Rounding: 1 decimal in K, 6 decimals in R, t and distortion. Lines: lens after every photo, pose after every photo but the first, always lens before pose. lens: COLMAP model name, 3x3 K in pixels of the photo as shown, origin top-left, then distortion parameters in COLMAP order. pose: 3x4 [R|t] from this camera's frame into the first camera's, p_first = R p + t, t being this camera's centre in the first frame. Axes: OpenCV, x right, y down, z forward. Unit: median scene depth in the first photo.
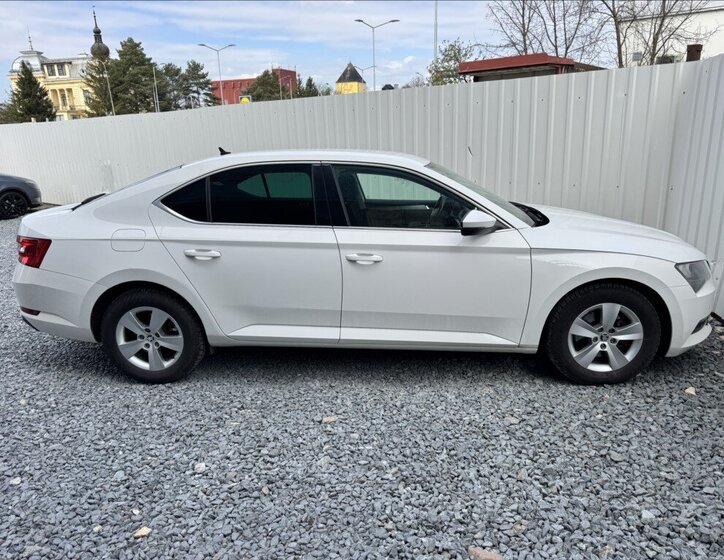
lens RADIAL K [[528.2, 0, 363.7], [0, 528.2, 281.4], [0, 0, 1]] dist [0.027031, -0.031877]
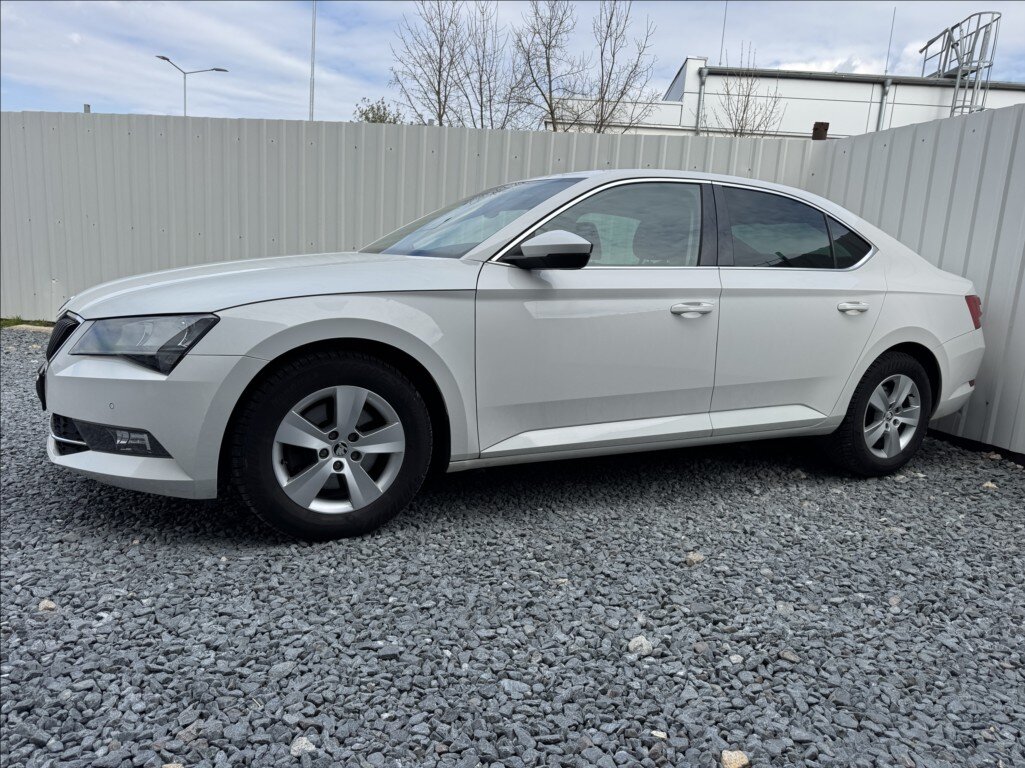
lens RADIAL K [[725.6, 0, 509.6], [0, 725.6, 387.4], [0, 0, 1]] dist [0.026700, -0.028789]
pose [[0.882125, 0.008482, 0.470938, -0.578936], [0.034054, 0.996073, -0.081727, 0.112558], [-0.469782, 0.088130, 0.878372, 0.293430]]
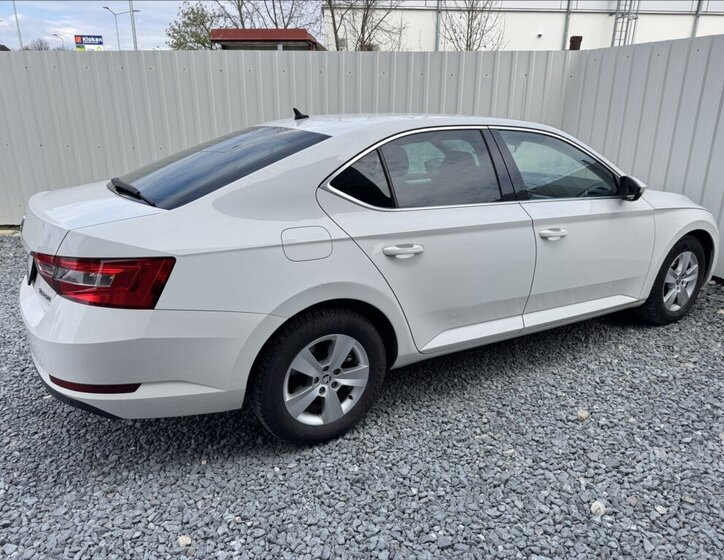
lens RADIAL K [[528.2, 0, 359.9], [0, 528.2, 281.9], [0, 0, 1]] dist [0.027031, -0.031877]
pose [[0.816700, -0.148850, 0.557534, -0.750239], [0.127364, 0.988829, 0.077429, -0.070376], [-0.562831, 0.007773, 0.826535, 0.399271]]
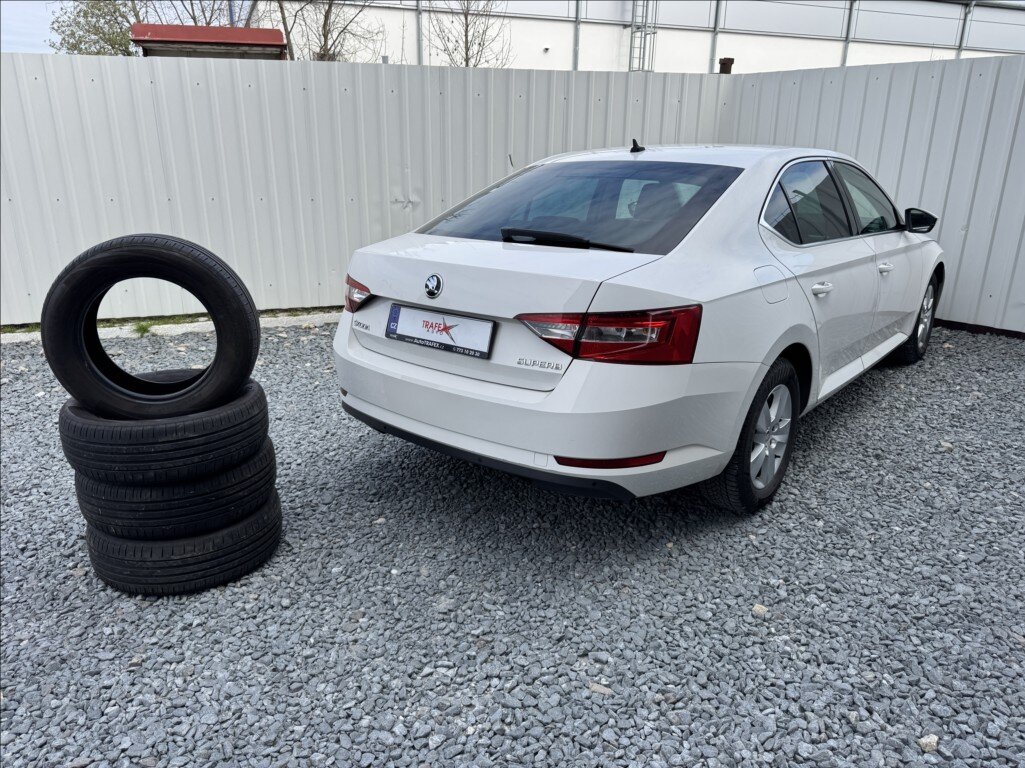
lens RADIAL K [[725.6, 0, 503.8], [0, 725.6, 379.3], [0, 0, 1]] dist [0.026700, -0.028789]
pose [[0.586246, -0.222223, 0.779059, -1.283270], [0.199151, 0.971665, 0.127300, -0.136669], [-0.785274, 0.080521, 0.613891, 0.715084]]
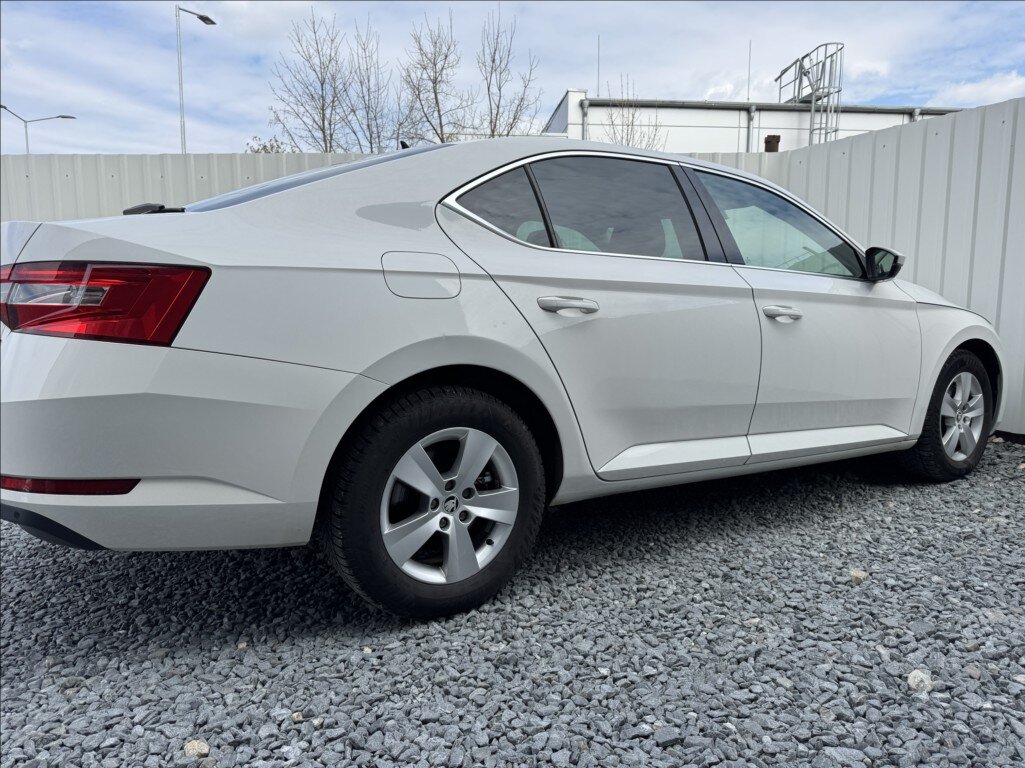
lens RADIAL K [[725.6, 0, 513.2], [0, 725.6, 394.0], [0, 0, 1]] dist [0.026700, -0.028789]
pose [[0.791946, -0.049037, 0.608619, -0.731286], [0.142657, 0.984043, -0.106343, 0.090372], [-0.593693, 0.171042, 0.786304, 0.493898]]
